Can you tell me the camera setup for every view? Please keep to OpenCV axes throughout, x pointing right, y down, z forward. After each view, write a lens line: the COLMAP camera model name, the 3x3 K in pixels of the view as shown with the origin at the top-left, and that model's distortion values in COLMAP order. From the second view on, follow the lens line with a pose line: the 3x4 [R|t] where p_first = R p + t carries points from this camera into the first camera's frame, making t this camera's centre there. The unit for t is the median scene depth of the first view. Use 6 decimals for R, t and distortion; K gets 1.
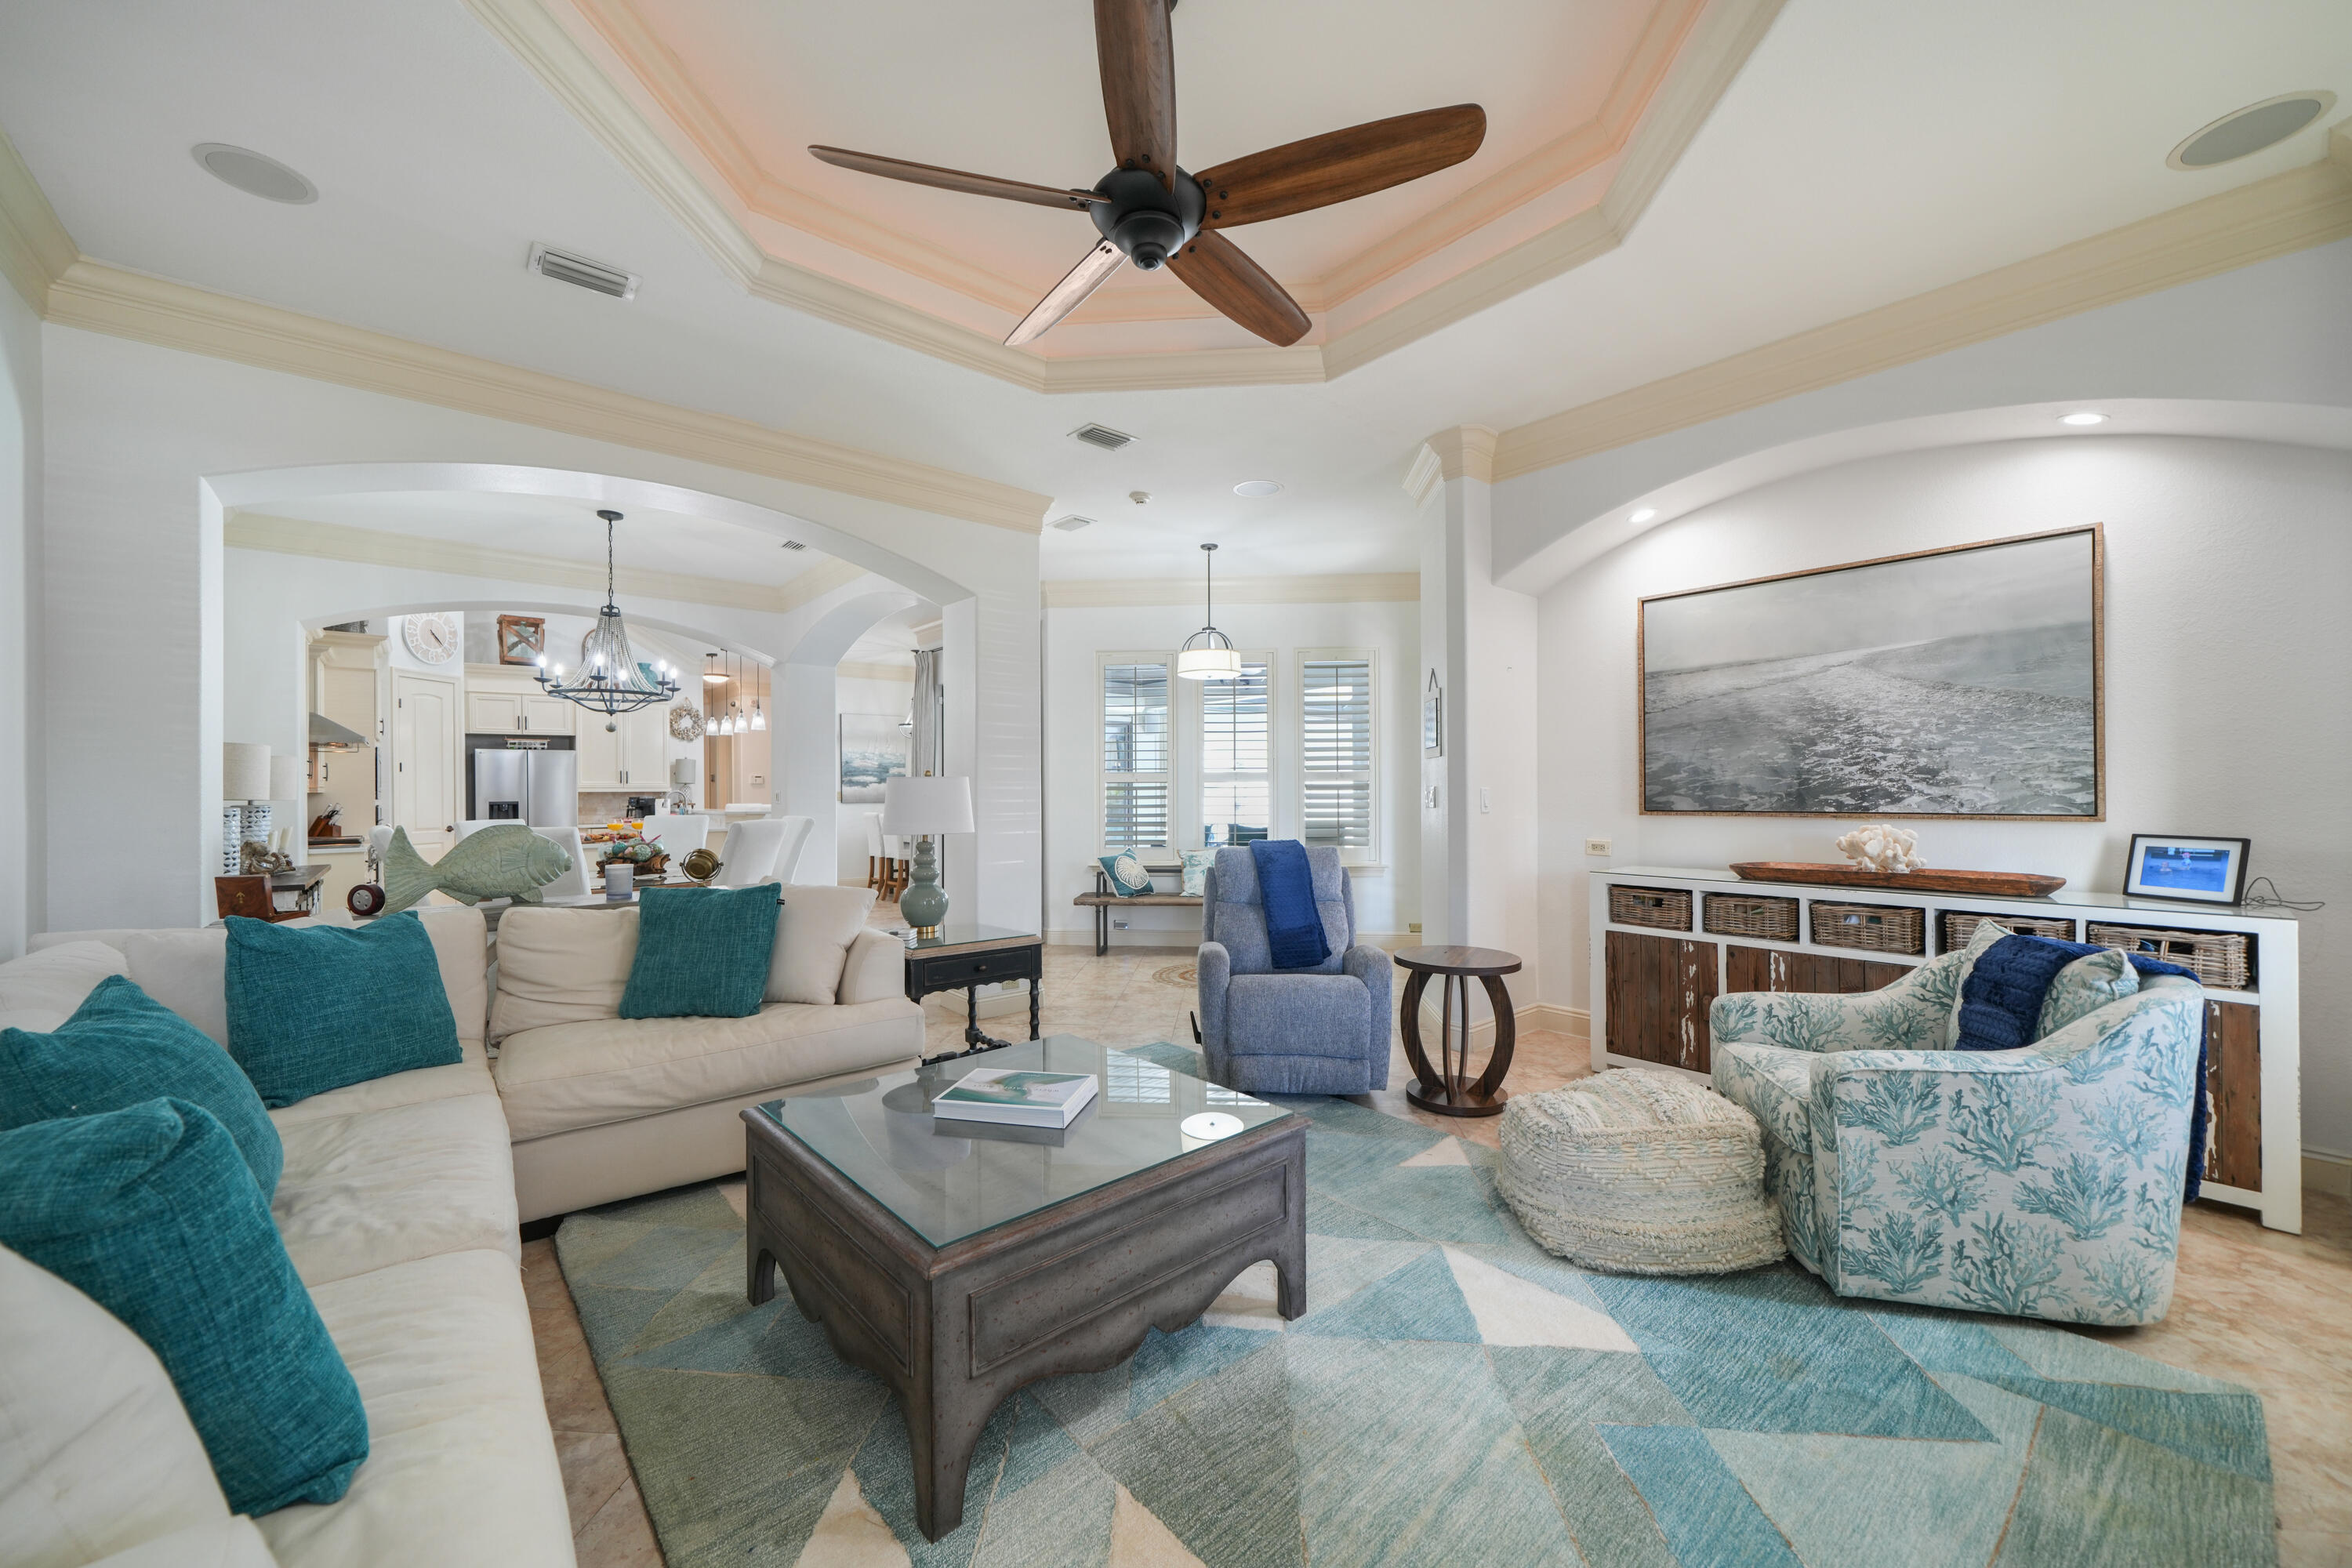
lens RADIAL K [[896.9, 0, 1182.1], [0, 896.9, 790.8], [0, 0, 1]] dist [0.000465, -0.000101]
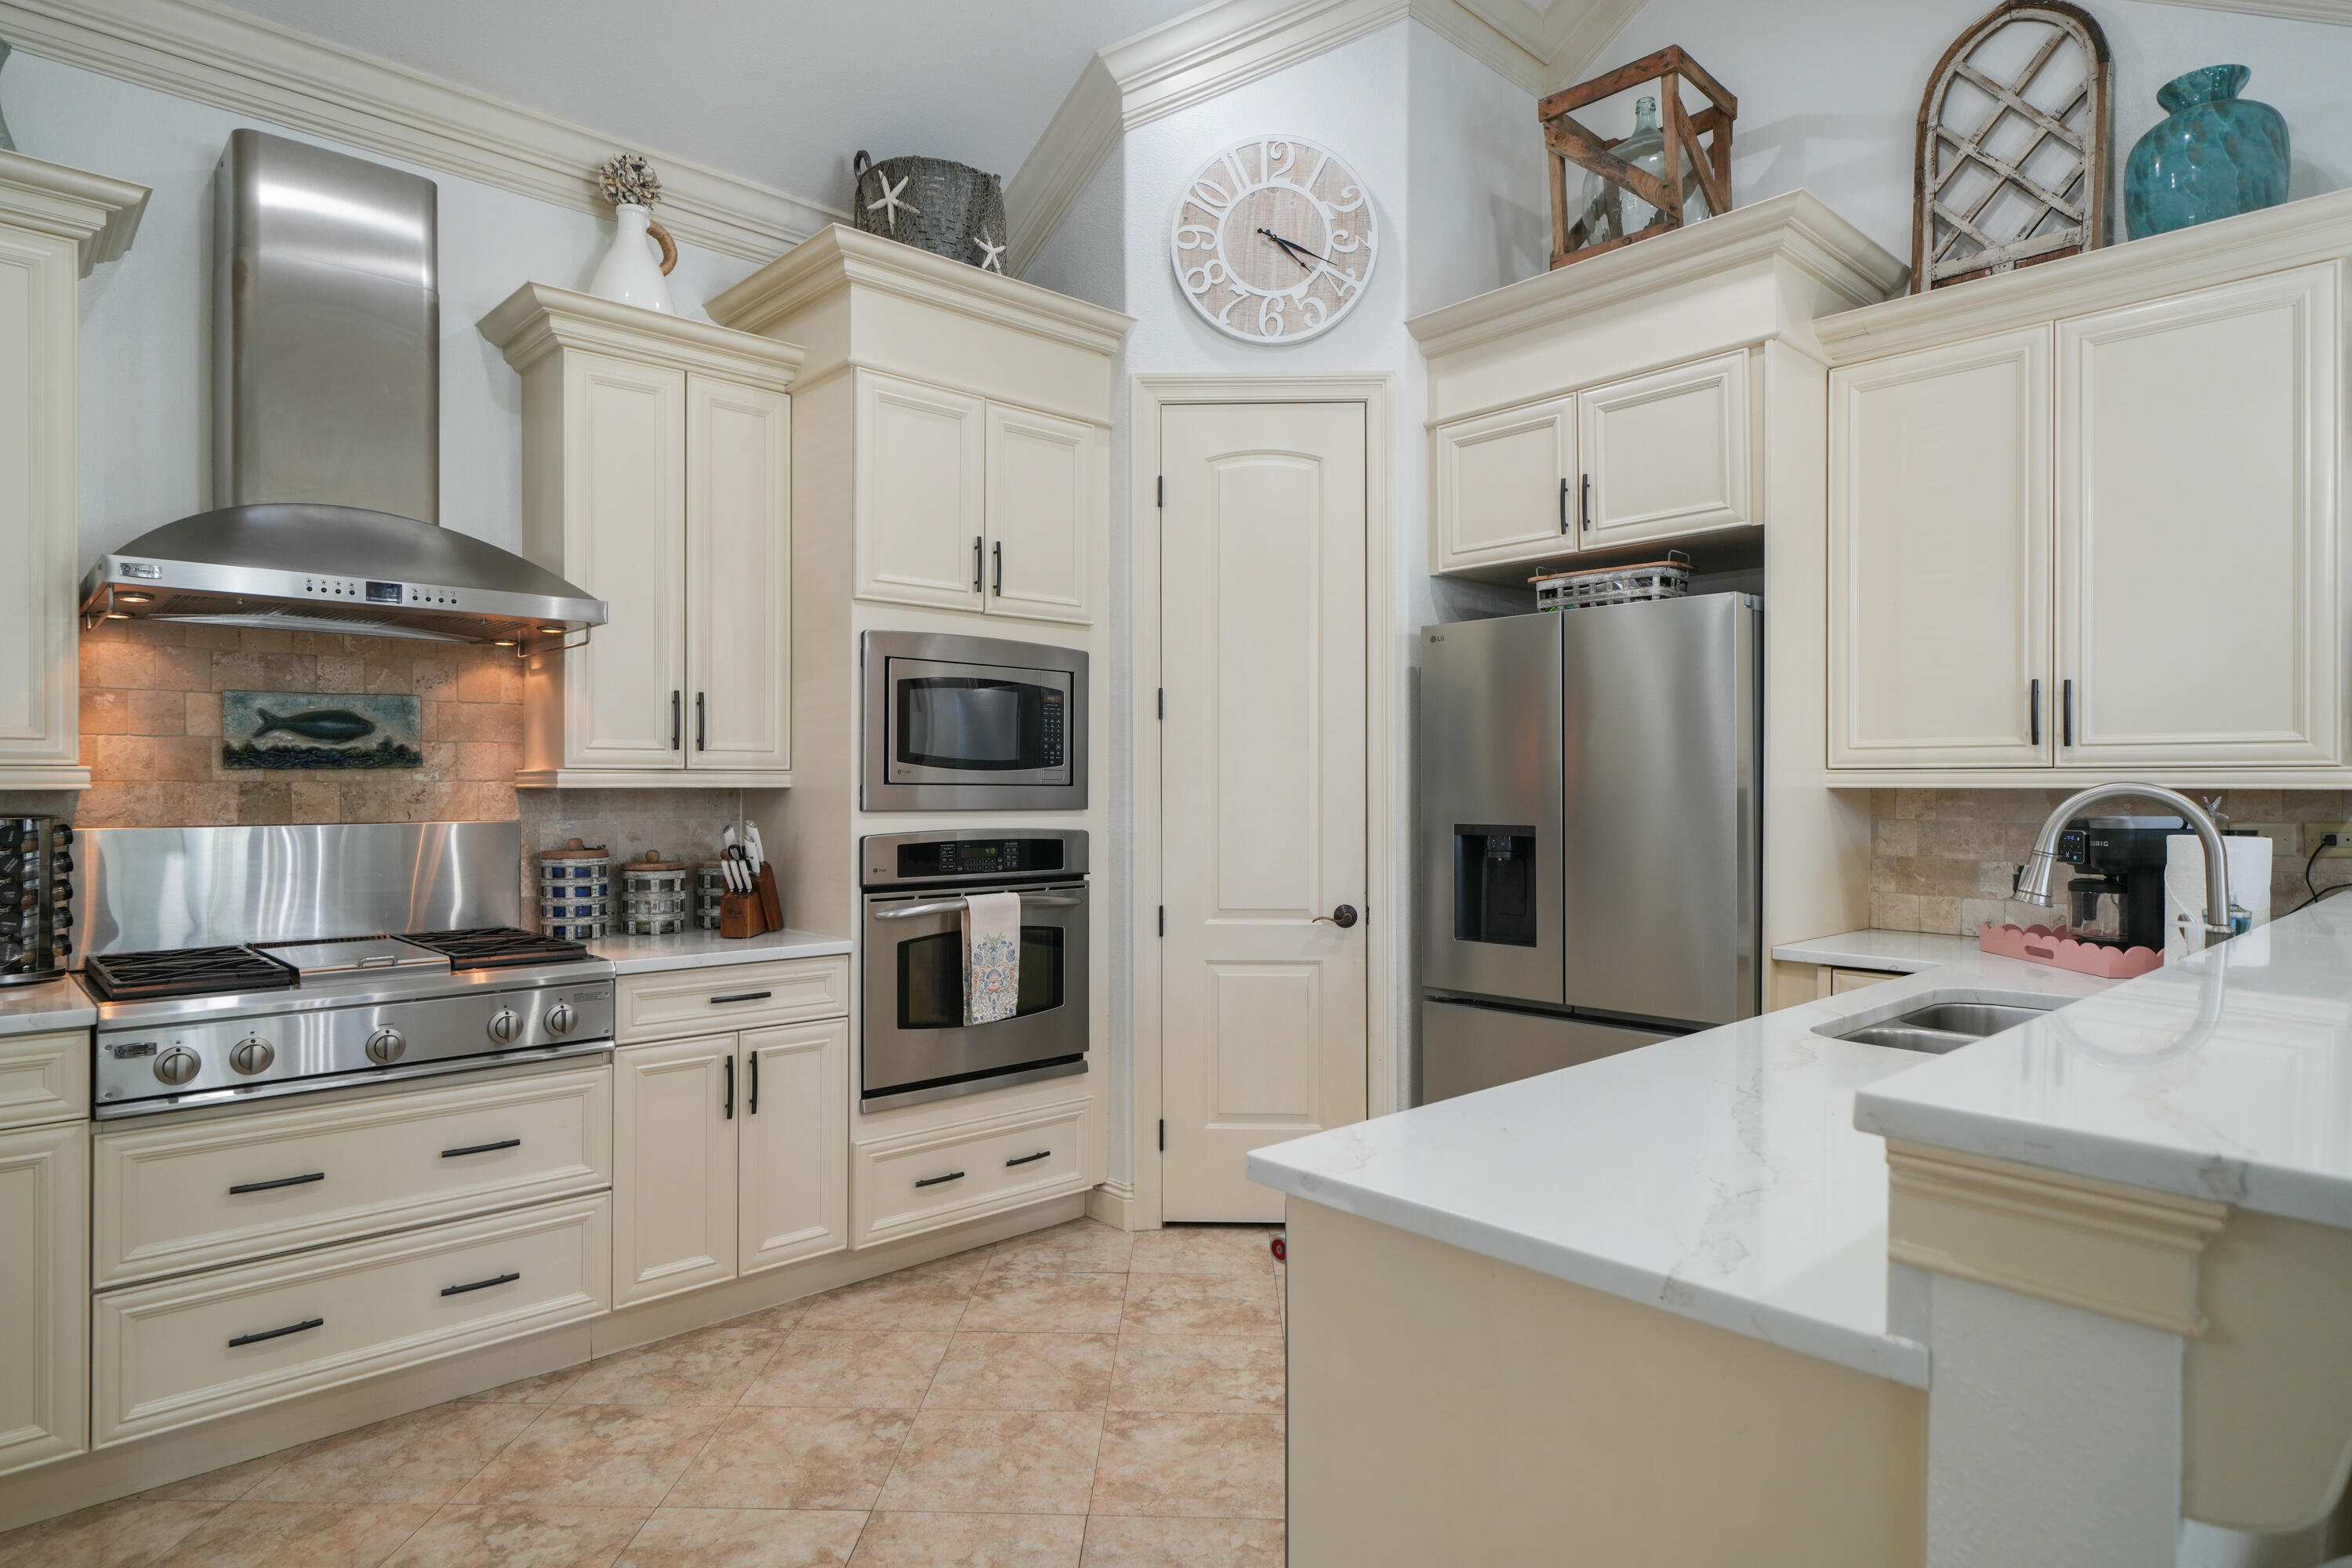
lens RADIAL K [[1308.1, 0, 1154.6], [0, 1308.1, 785.1], [0, 0, 1]] dist [-0.000531, 0.000694]
pose [[0.031540, 0.006254, -0.999483, -0.959521], [-0.001379, 0.999980, 0.006213, -0.002942], [0.999502, 0.001183, 0.031548, 2.193445]]
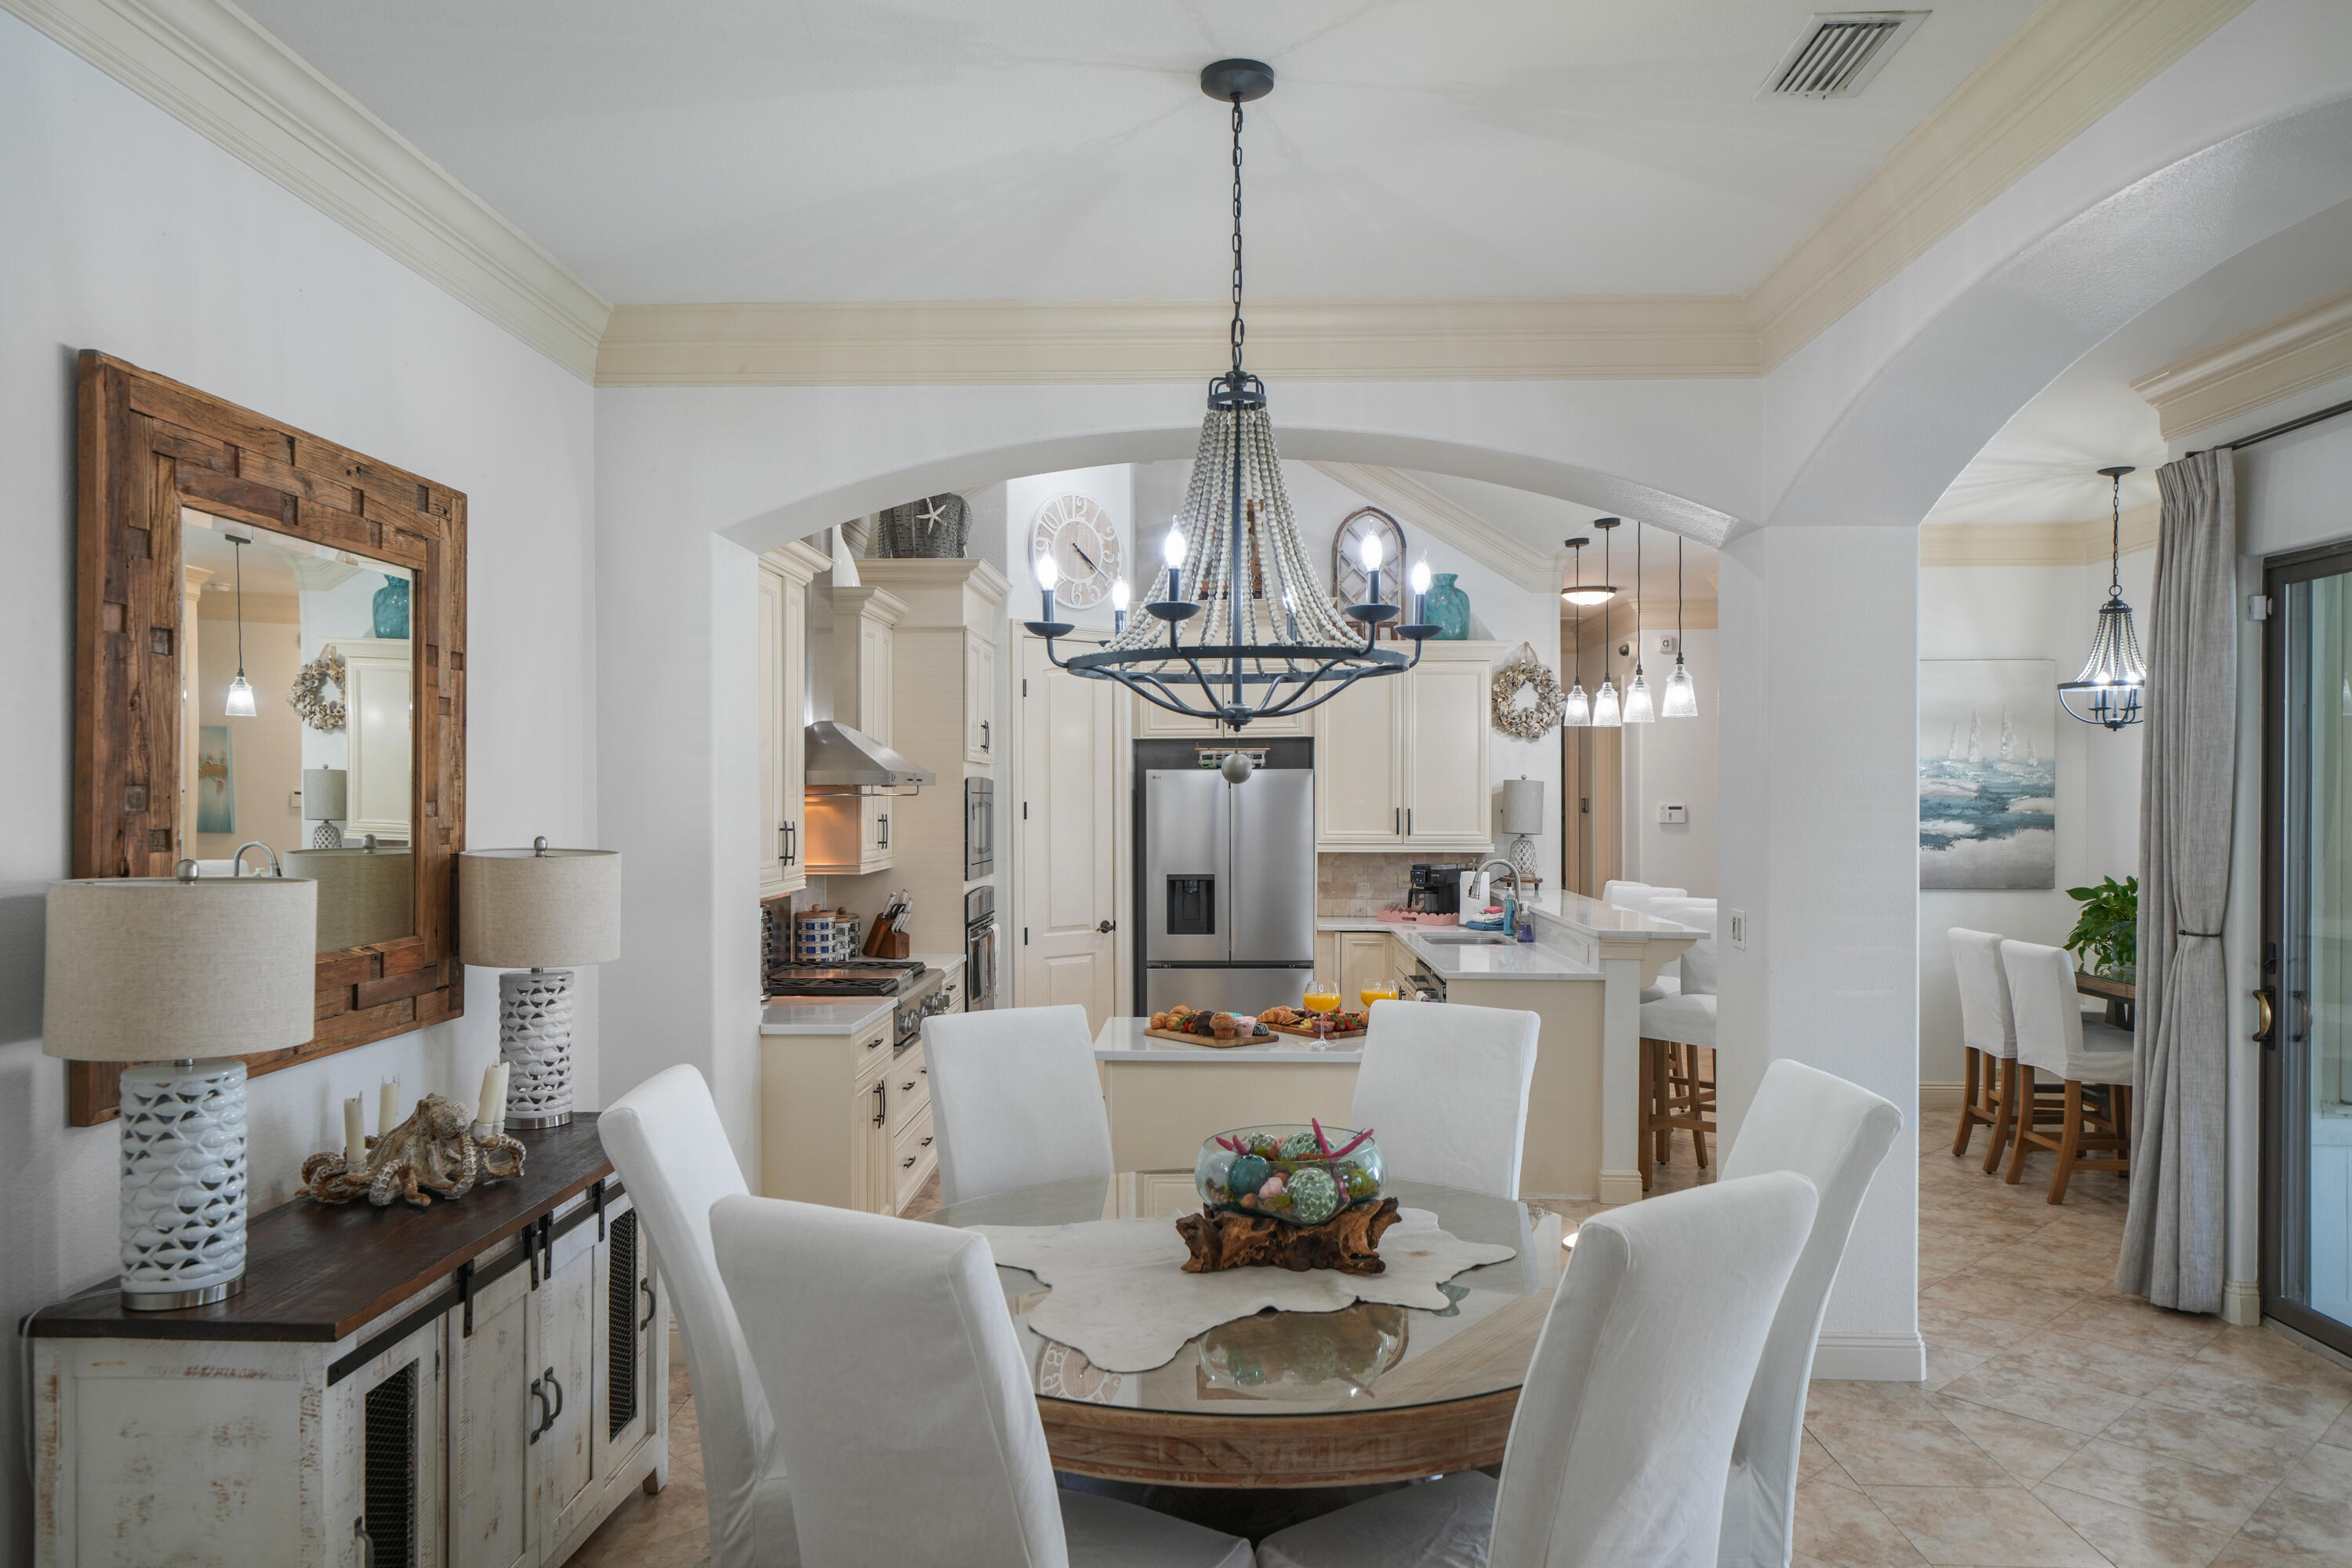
lens RADIAL K [[1591.9, 0, 1138.9], [0, 1591.9, 793.0], [0, 0, 1]] dist [0.001686, -0.000448]
pose [[0.722486, 0.007287, -0.691347, -0.405293], [-0.004696, 0.999973, 0.005631, -0.093299], [0.691369, -0.000822, 0.722501, 0.835861]]
